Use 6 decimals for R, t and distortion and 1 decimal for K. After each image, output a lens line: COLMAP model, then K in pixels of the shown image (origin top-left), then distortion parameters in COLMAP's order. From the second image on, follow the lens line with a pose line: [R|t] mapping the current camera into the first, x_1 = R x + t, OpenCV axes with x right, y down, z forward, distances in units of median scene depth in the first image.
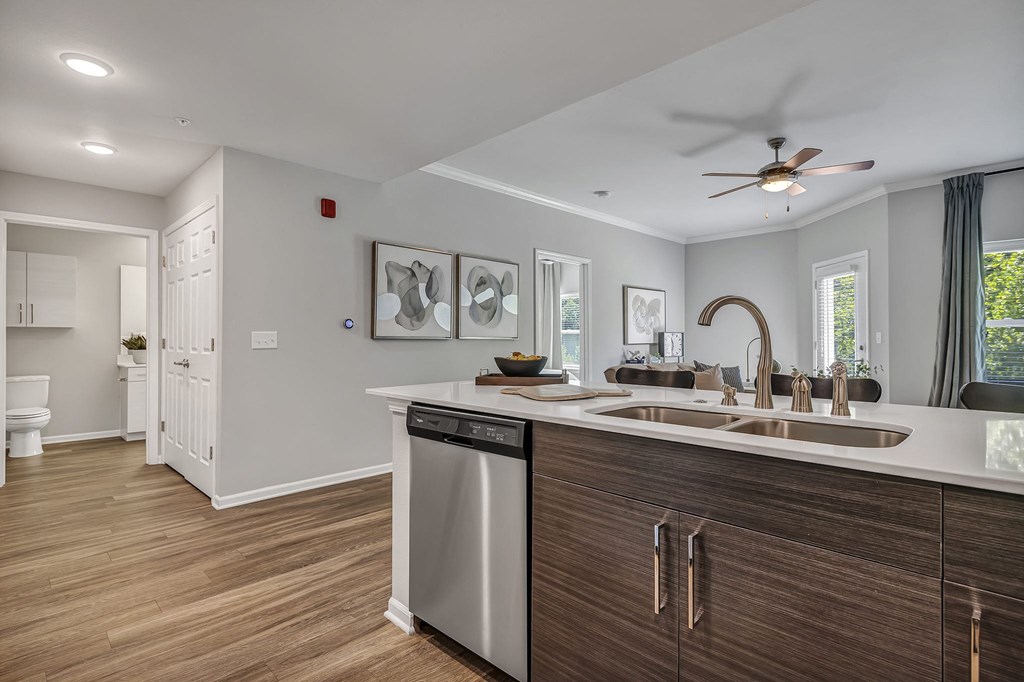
lens RADIAL K [[495.1, 0, 509.6], [0, 495.1, 339.8], [0, 0, 1]] dist [-0.000018, -0.000101]
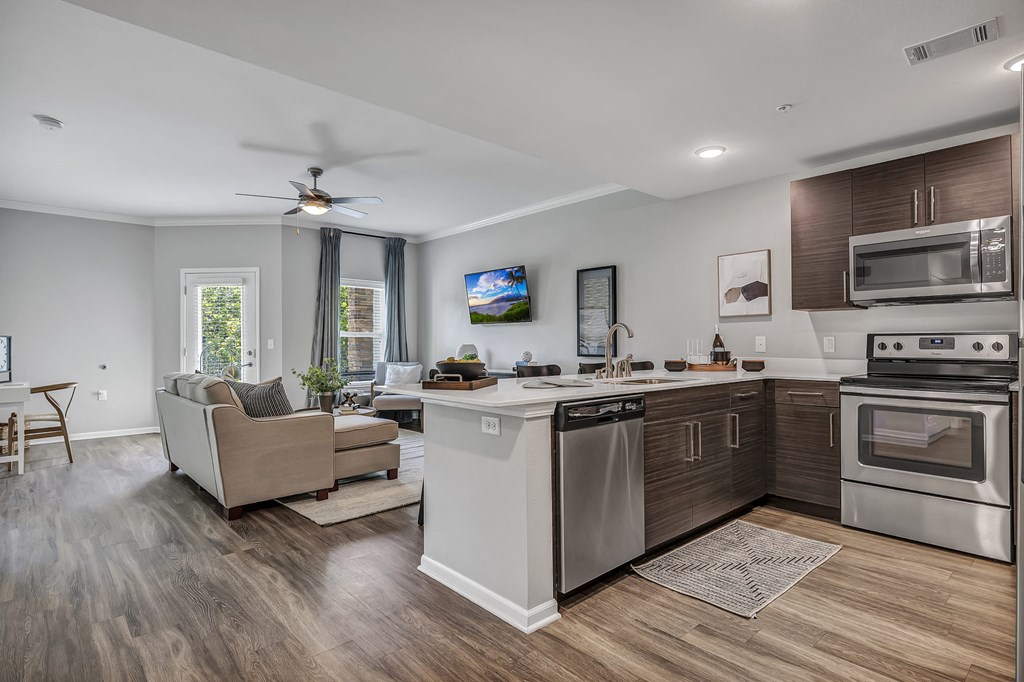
lens RADIAL K [[527.9, 0, 509.1], [0, 527.9, 341.8], [0, 0, 1]] dist [-0.002255, 0.000461]
pose [[0.060953, 0.005991, 0.998123, -0.534627], [0.003671, 0.999974, -0.006226, -0.000155], [-0.998134, 0.004044, 0.060929, 0.408348]]
